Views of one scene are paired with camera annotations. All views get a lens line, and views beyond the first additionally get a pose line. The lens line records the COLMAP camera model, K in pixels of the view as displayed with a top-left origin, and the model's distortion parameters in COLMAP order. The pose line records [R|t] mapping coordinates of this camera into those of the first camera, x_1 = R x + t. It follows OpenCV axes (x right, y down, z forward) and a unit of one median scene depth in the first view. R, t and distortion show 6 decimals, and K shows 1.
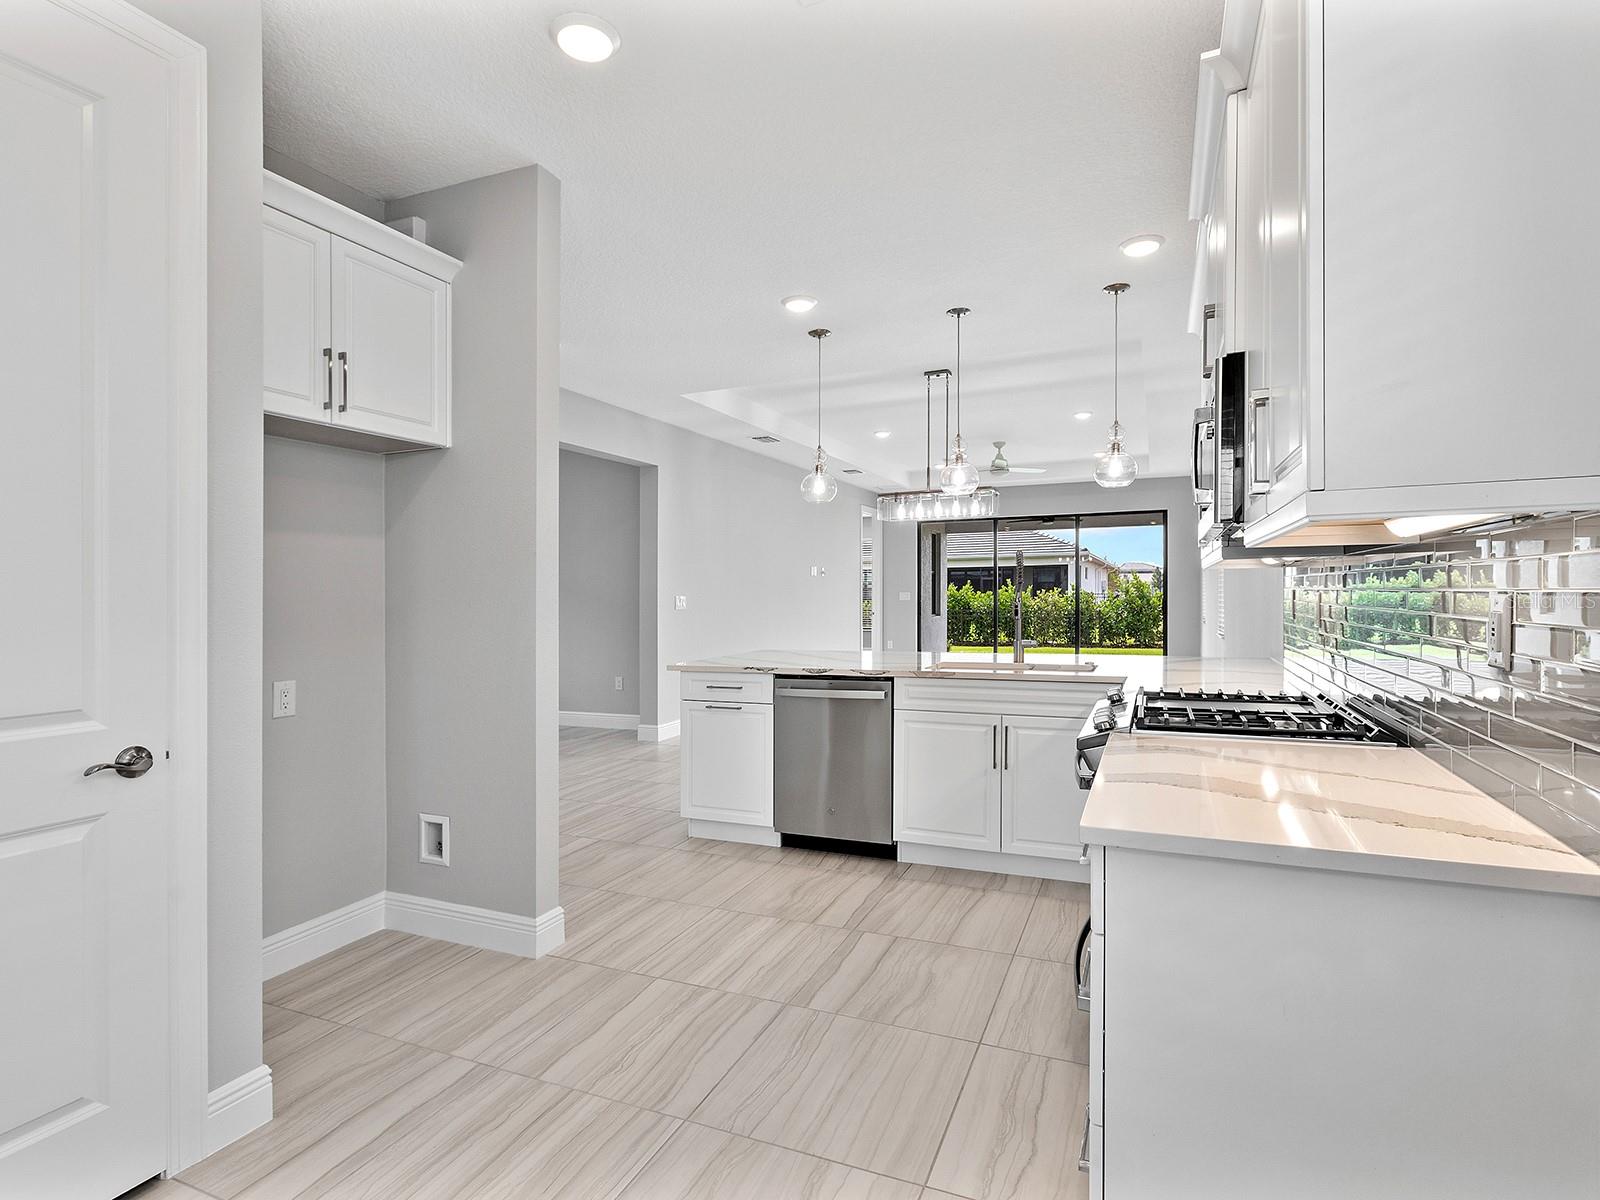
lens RADIAL K [[812.7, 0, 814.9], [0, 812.7, 588.1], [0, 0, 1]] dist [-0.001250, -0.001436]
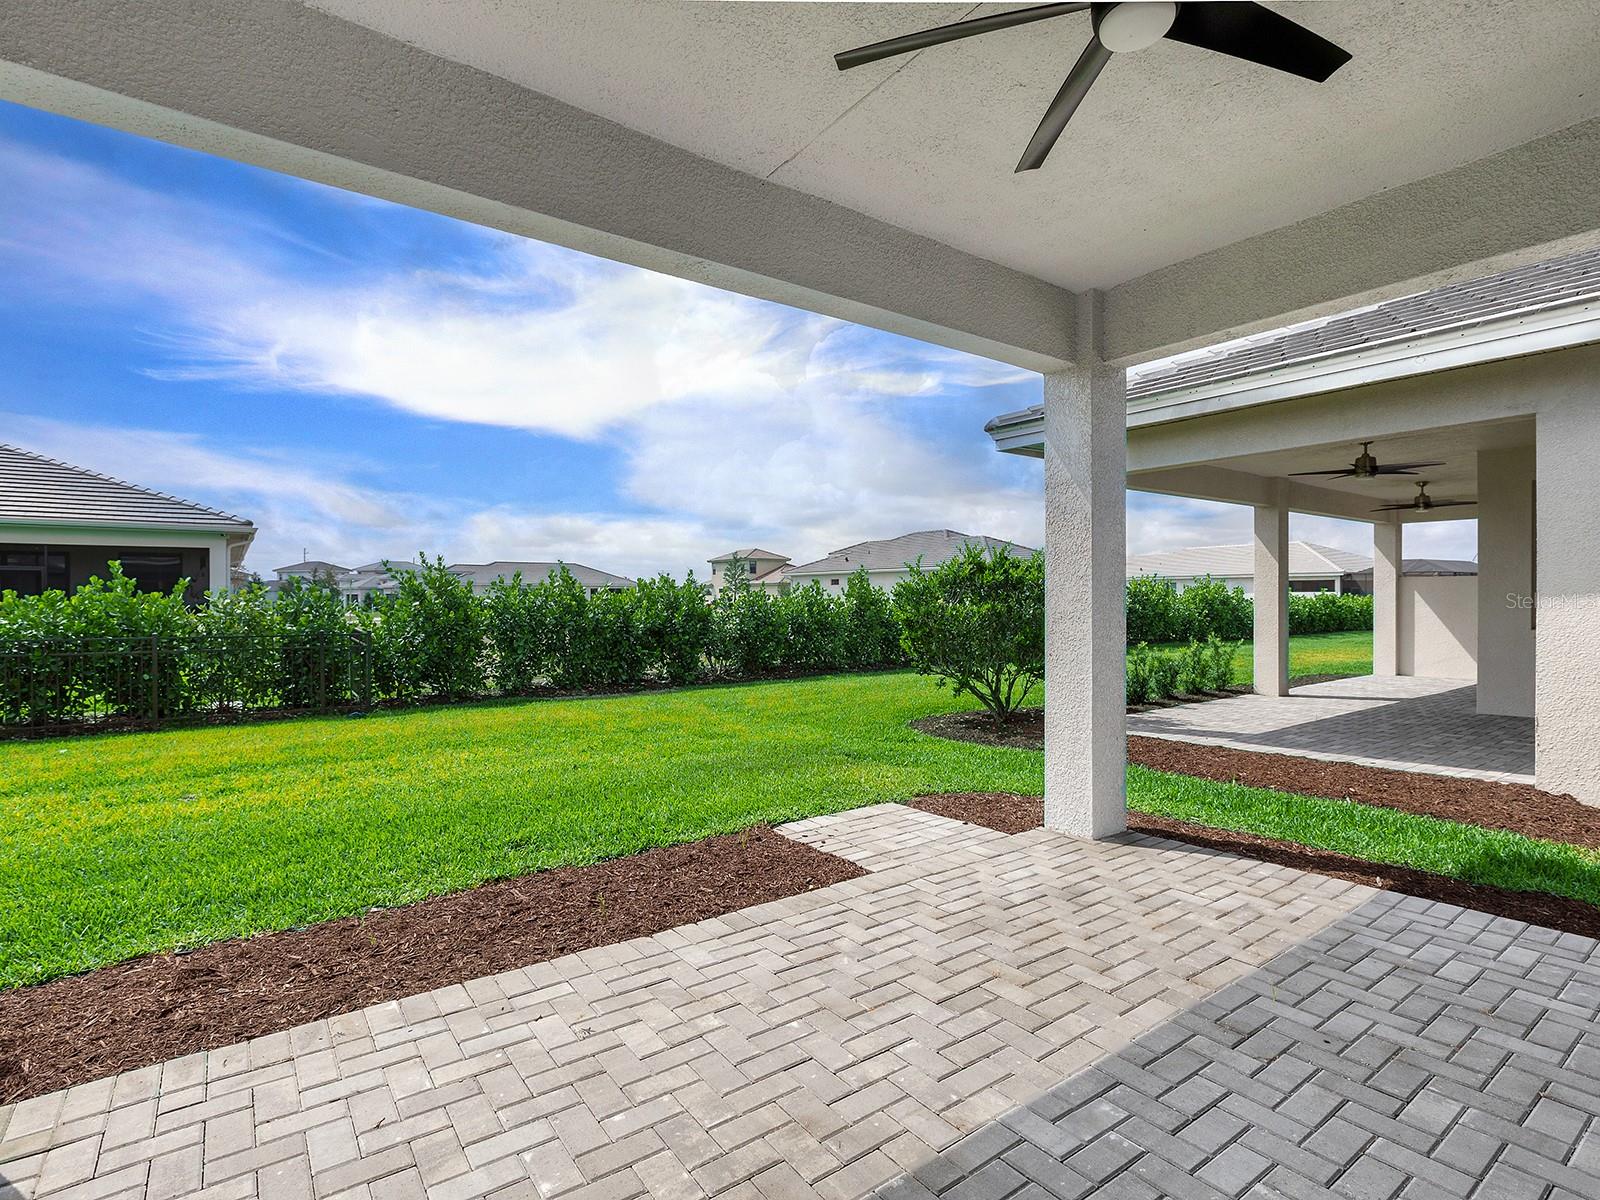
lens RADIAL K [[796.7, 0, 813.4], [0, 796.7, 599.8], [0, 0, 1]] dist [0.001080, -0.000400]
pose [[0.512660, 0.008805, 0.858546, 0.161729], [-0.008637, 0.999950, -0.005097, 0.016033], [-0.858548, -0.004802, 0.512710, 1.067166]]
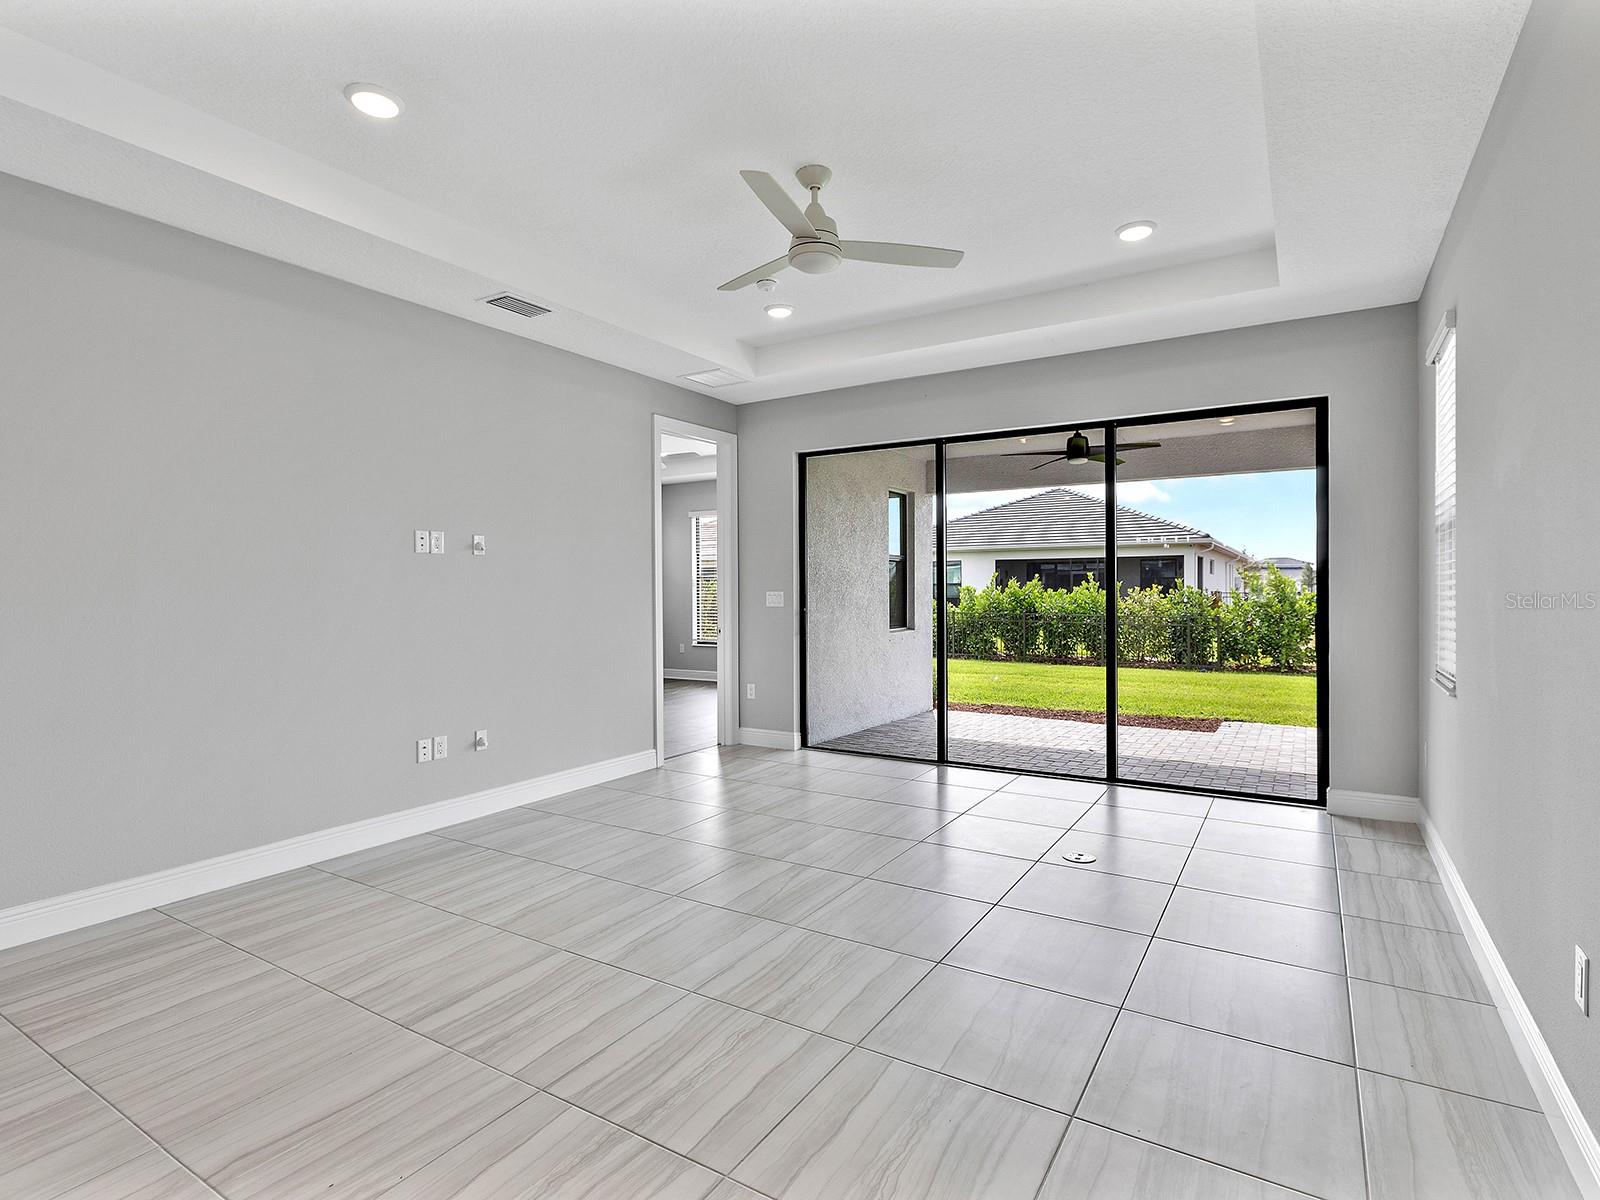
lens RADIAL K [[812.7, 0, 814.9], [0, 812.7, 588.1], [0, 0, 1]] dist [-0.001250, -0.001436]
pose [[0.988950, 0.007486, -0.148061, 0.216356], [-0.006548, 0.999955, 0.006824, -0.000804], [0.148105, -0.005779, 0.988955, 0.502789]]
